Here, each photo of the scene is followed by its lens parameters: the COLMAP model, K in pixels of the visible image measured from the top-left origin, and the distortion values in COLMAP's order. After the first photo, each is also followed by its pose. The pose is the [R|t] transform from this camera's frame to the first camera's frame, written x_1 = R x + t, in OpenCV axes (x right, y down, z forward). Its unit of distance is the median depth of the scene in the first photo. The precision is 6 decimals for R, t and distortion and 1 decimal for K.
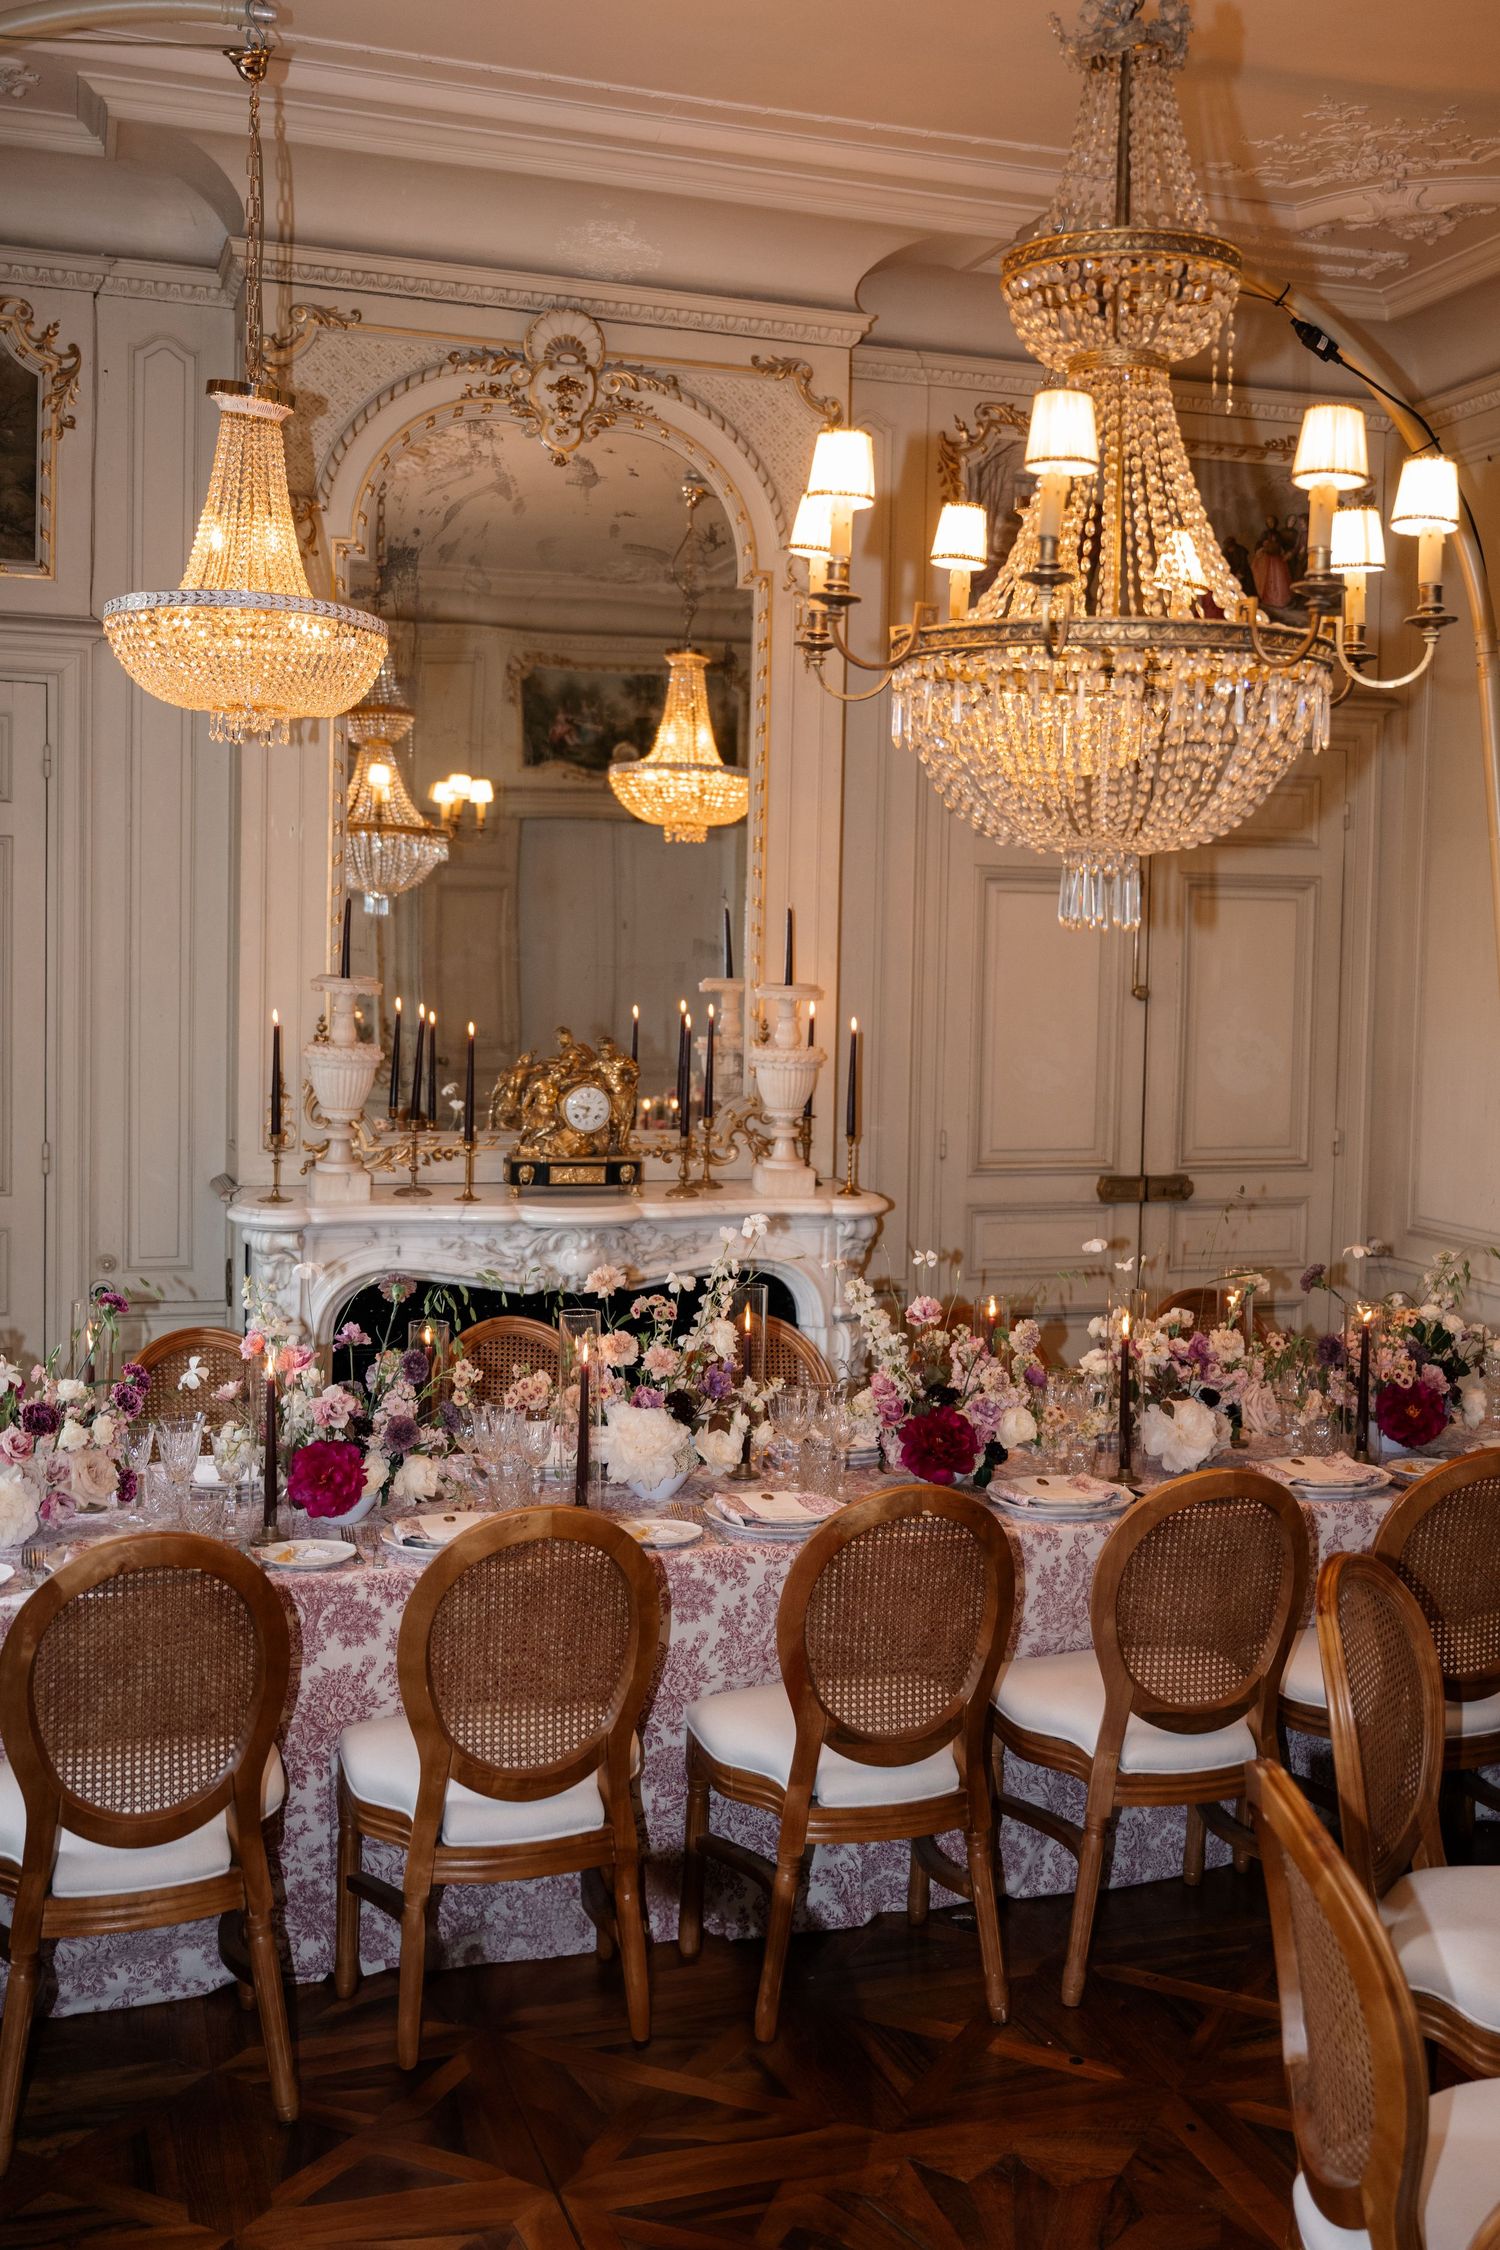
lens RADIAL K [[3103.0, 0, 749.7], [0, 3103.0, 1118.2], [0, 0, 1]] dist [0.039067, 0.000000]
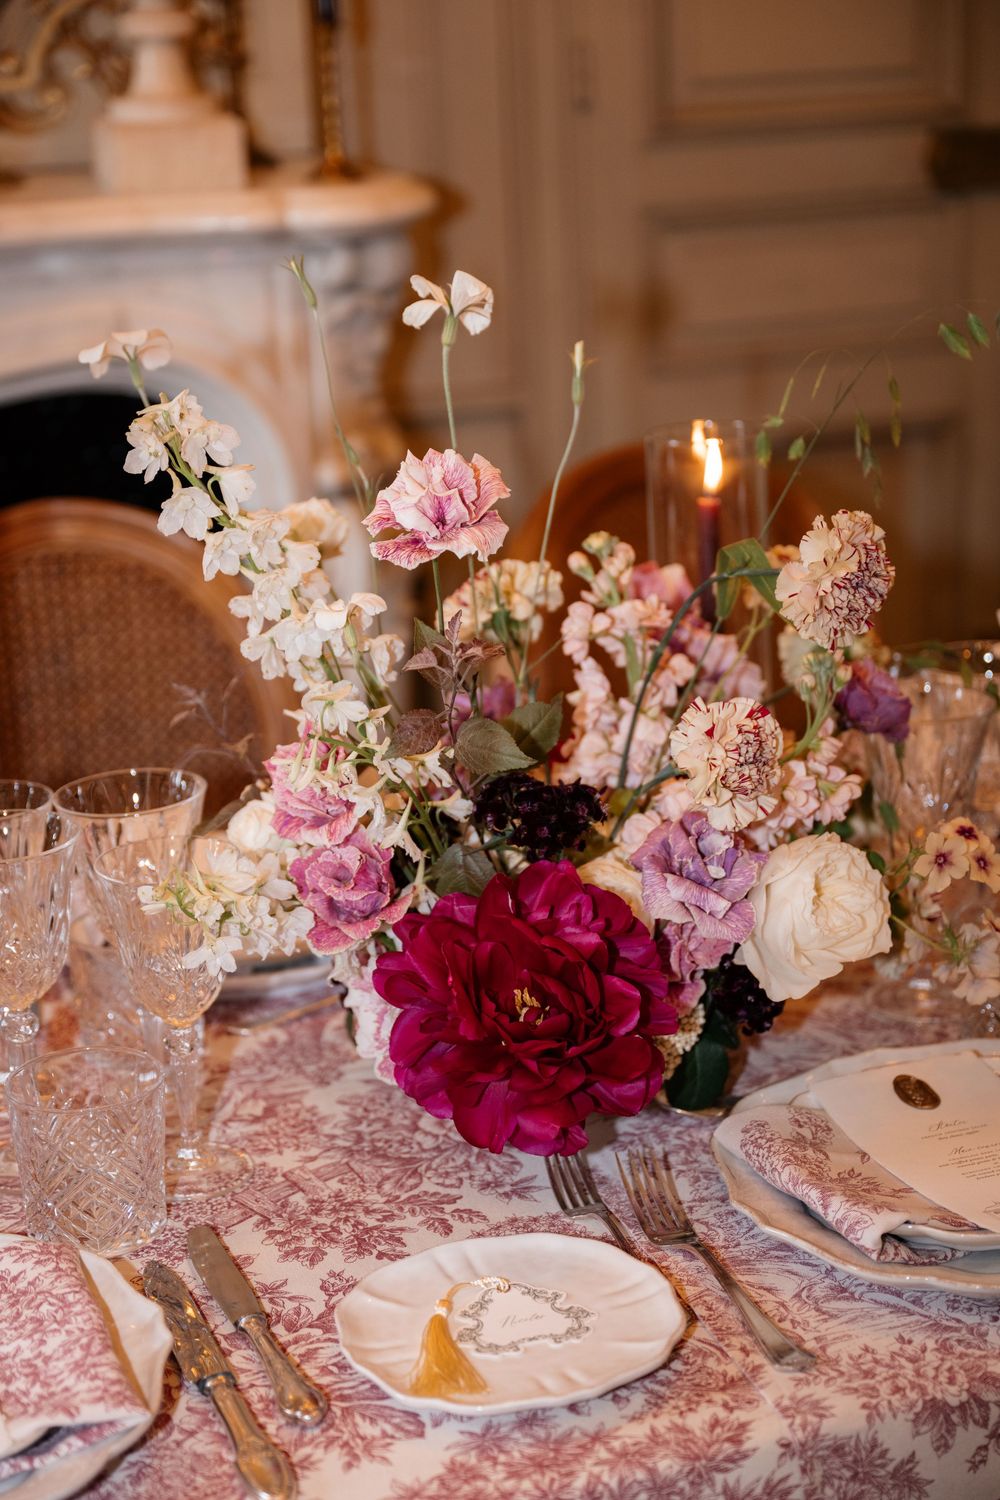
lens RADIAL K [[2386.4, 0, 499.5], [0, 2386.4, 750.3], [0, 0, 1]] dist [-0.038160, 0.000000]
pose [[0.998205, -0.056711, -0.019239, 0.059512], [0.059399, 0.978482, 0.197598, 0.040496], [0.007620, -0.198387, 0.980094, 0.751512]]
